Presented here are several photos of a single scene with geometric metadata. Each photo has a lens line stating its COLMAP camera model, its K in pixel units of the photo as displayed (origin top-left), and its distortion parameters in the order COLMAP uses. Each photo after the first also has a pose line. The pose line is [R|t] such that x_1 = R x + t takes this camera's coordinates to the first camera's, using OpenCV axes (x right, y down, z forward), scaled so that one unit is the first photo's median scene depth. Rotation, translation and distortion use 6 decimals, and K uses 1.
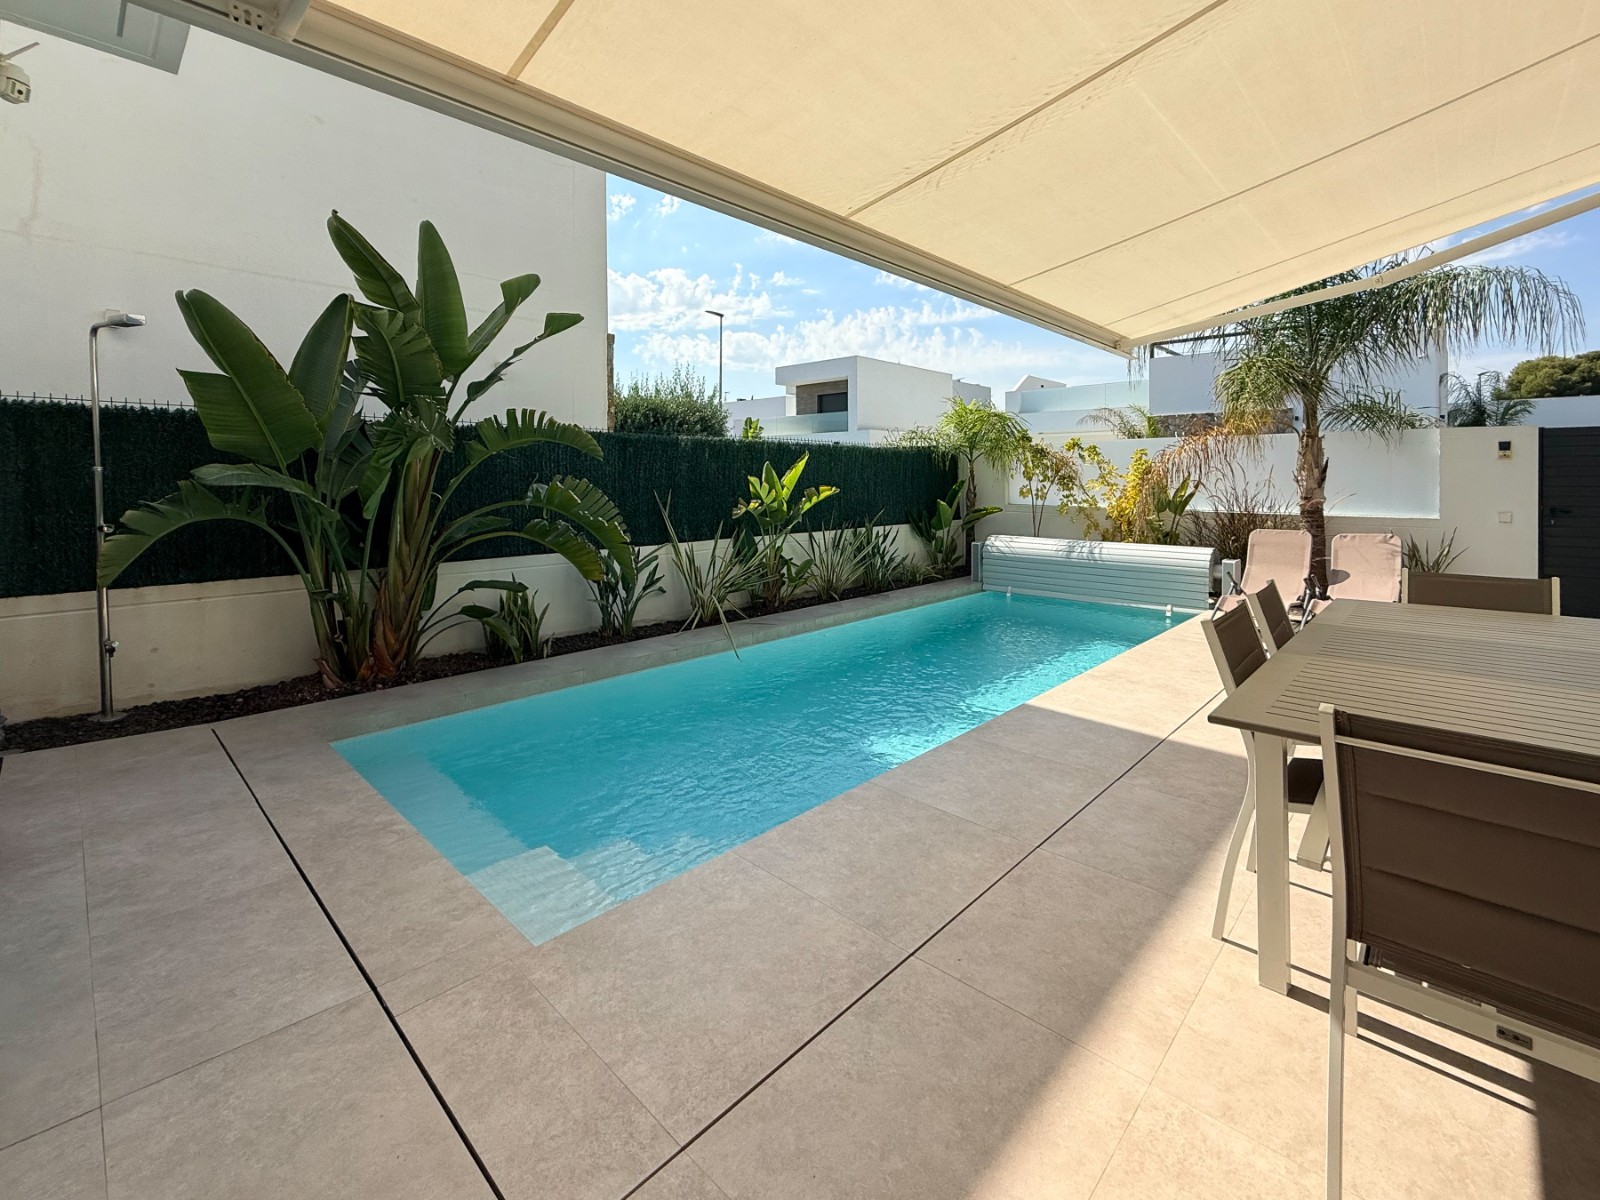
lens RADIAL K [[712.3, 0, 786.9], [0, 712.3, 487.2], [0, 0, 1]] dist [0.000067, -0.000129]
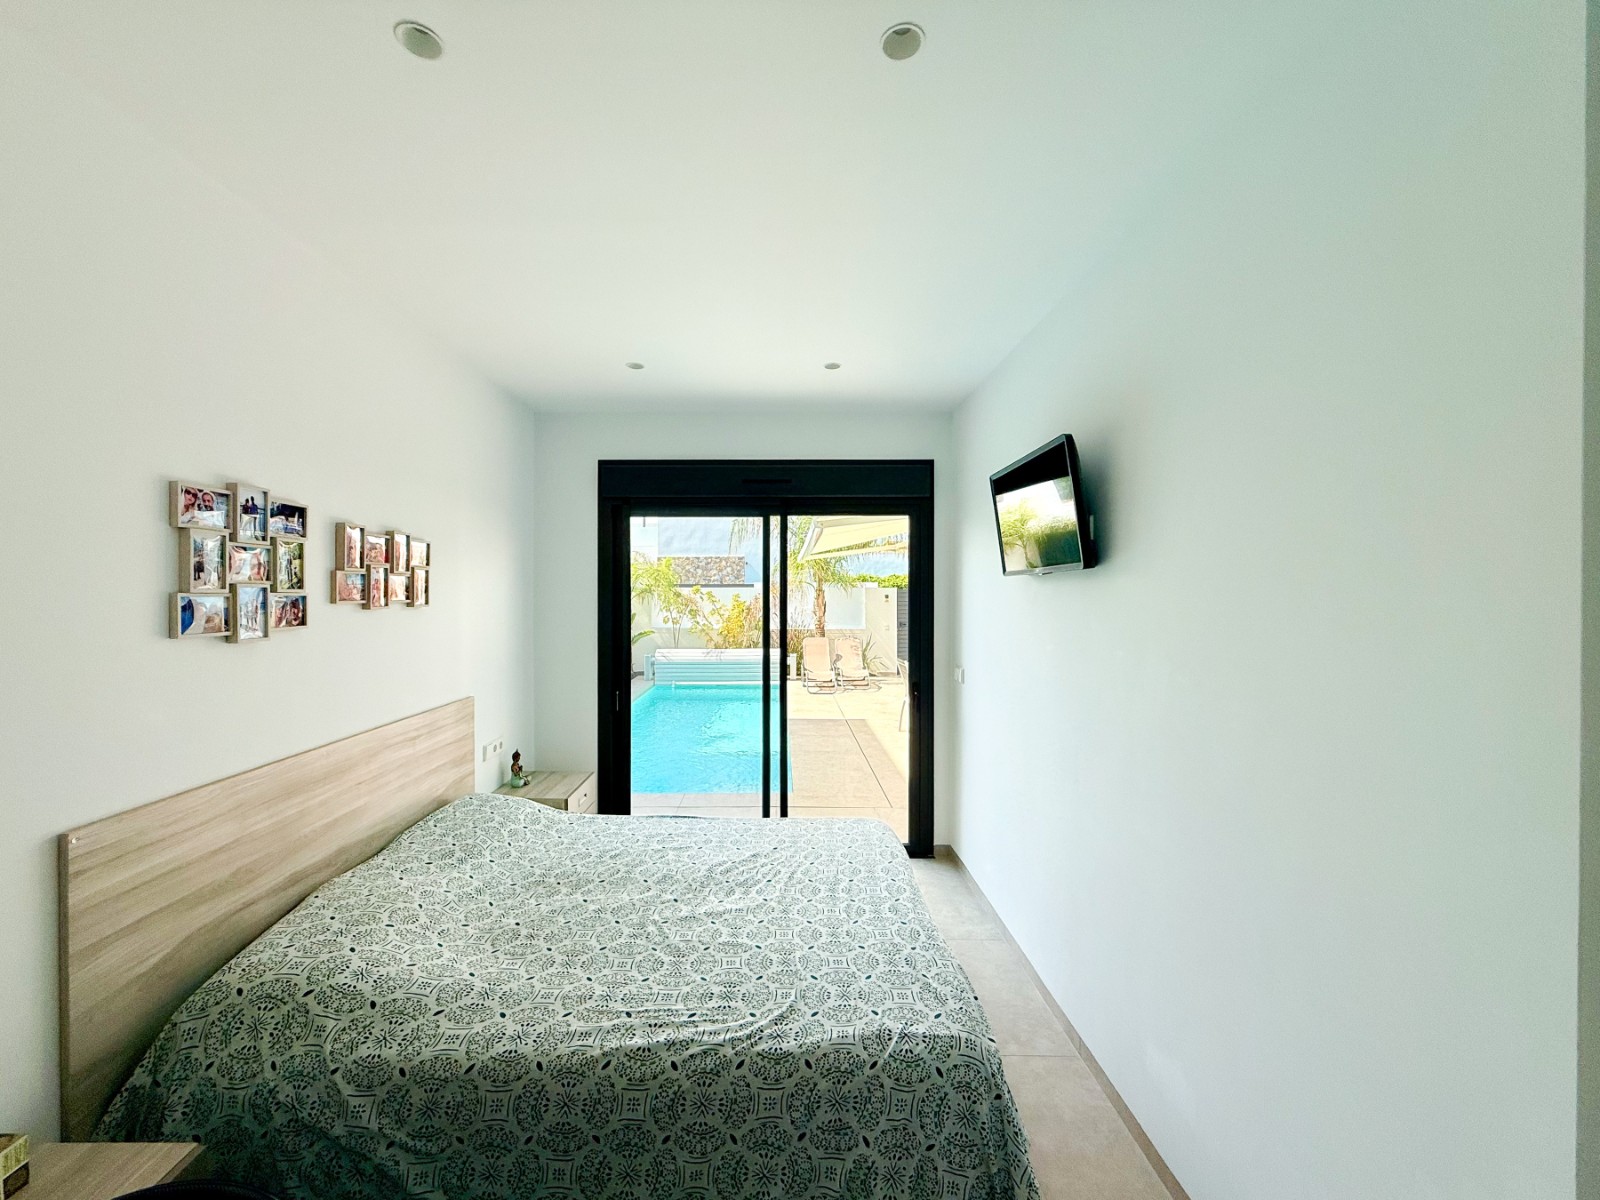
lens RADIAL K [[640.8, 0, 774.8], [0, 640.8, 603.4], [0, 0, 1]] dist [-0.002088, 0.000559]
pose [[0.729411, -0.010279, 0.683999, -0.653990], [0.013657, 0.999907, 0.000462, -0.039698], [-0.683939, 0.009005, 0.729483, -0.257011]]
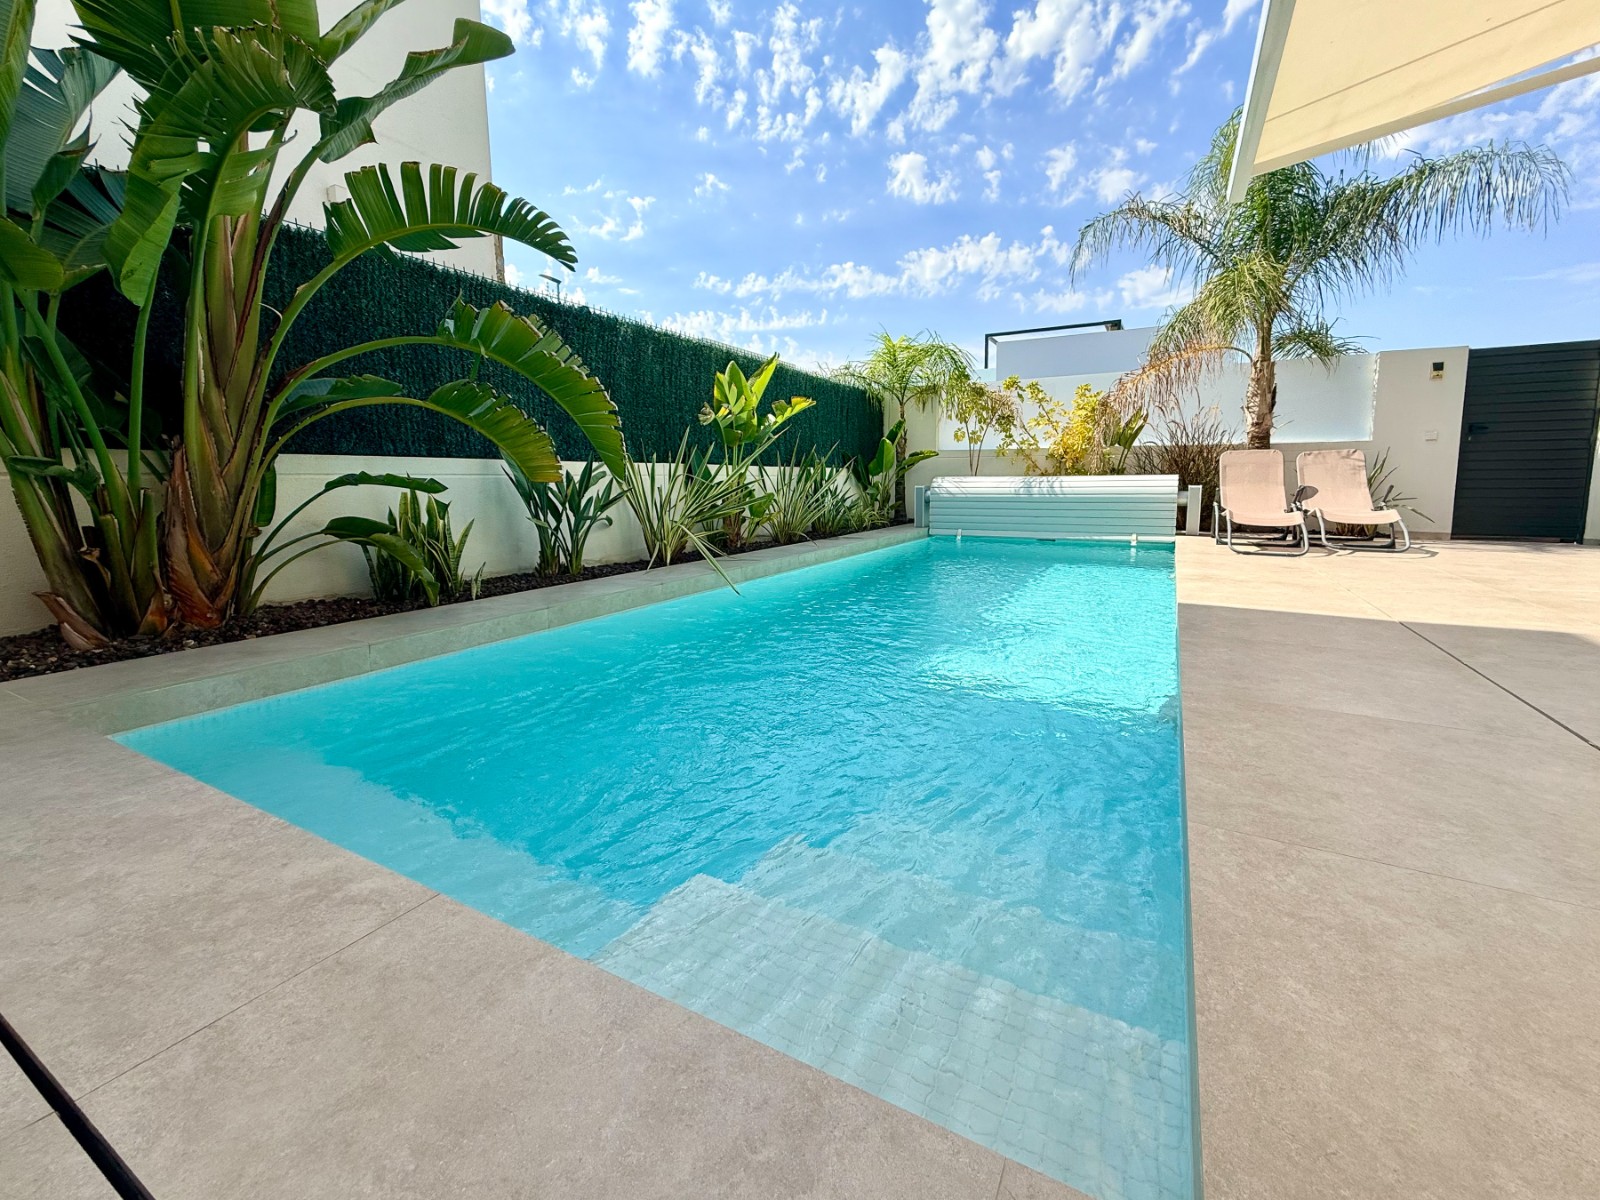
lens RADIAL K [[678.7, 0, 801.9], [0, 678.7, 563.5], [0, 0, 1]] dist [-0.001479, 0.000468]
pose [[0.963696, -0.035992, 0.264564, -0.168599], [0.006616, 0.993788, 0.111097, 0.110080], [-0.266919, -0.105313, 0.957948, 0.250624]]
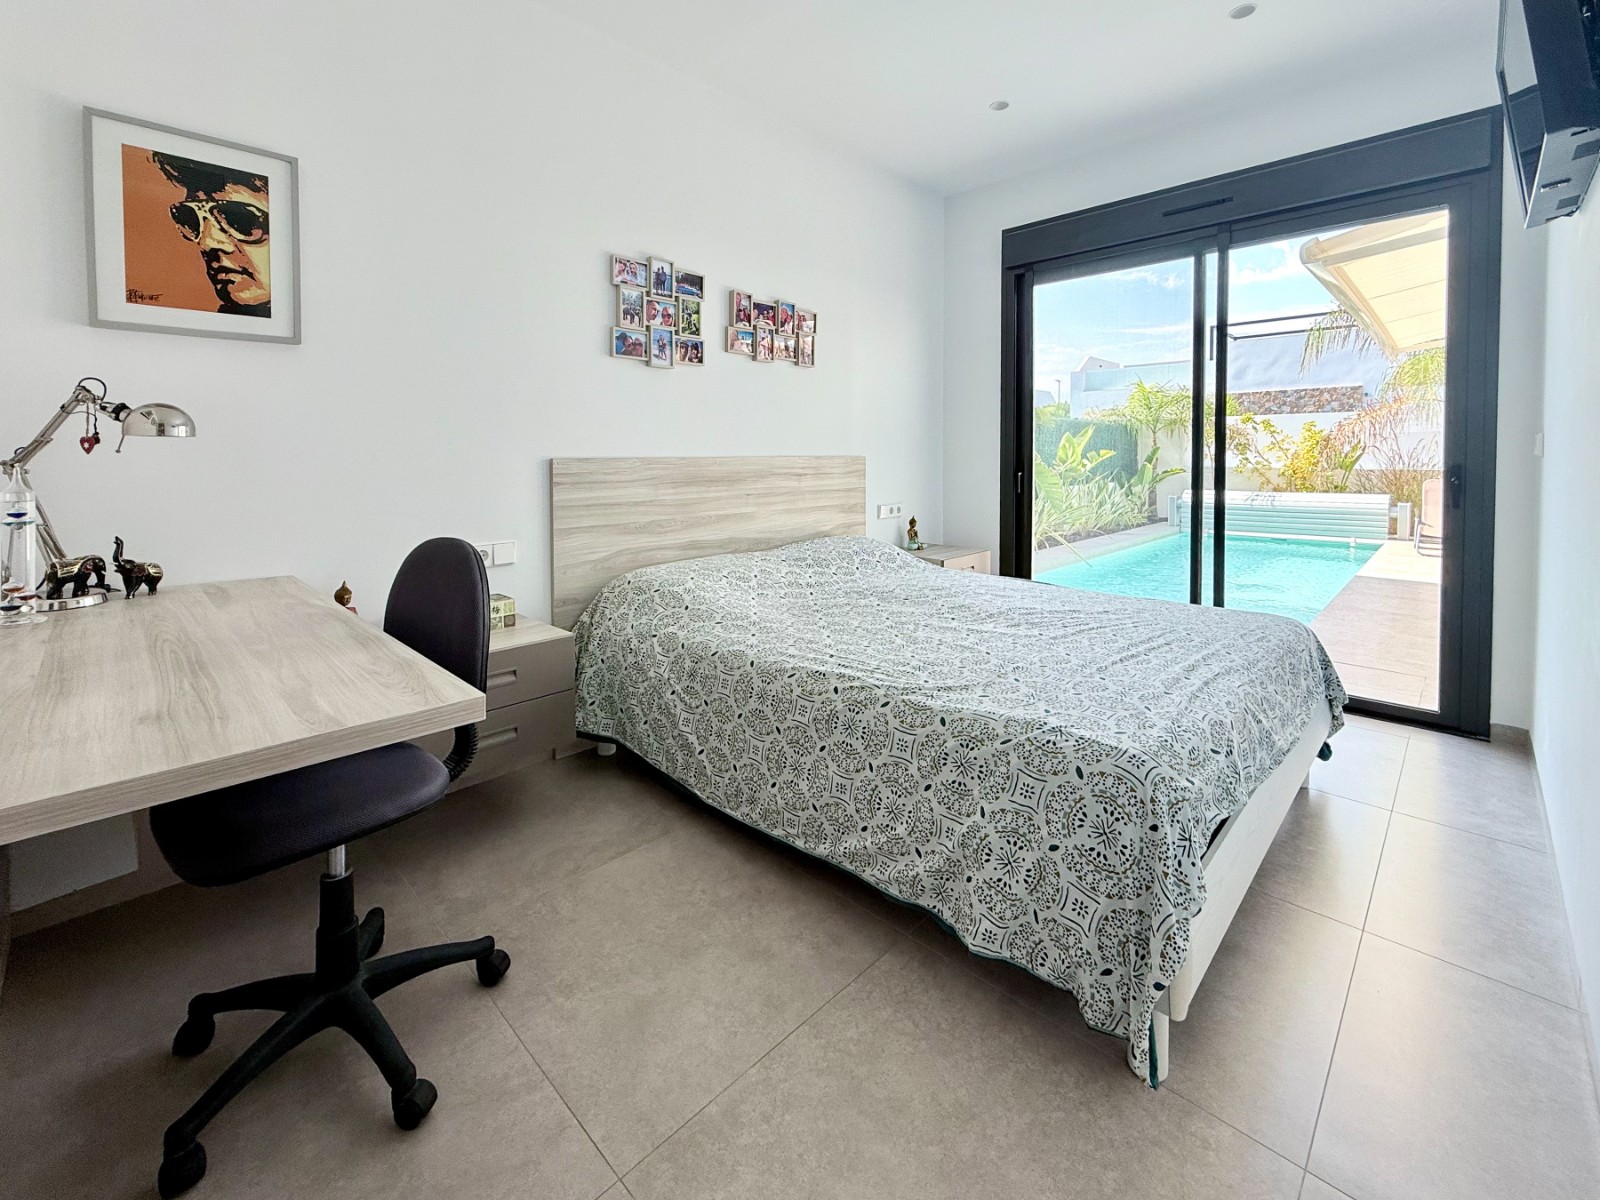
lens RADIAL K [[678.7, 0, 796.1], [0, 678.7, 475.7], [0, 0, 1]] dist [-0.001479, 0.000468]
pose [[0.999900, -0.004452, -0.013395, -0.549896], [0.004641, 0.999889, 0.014156, 0.029673], [0.013330, -0.014216, 0.999810, -0.318660]]
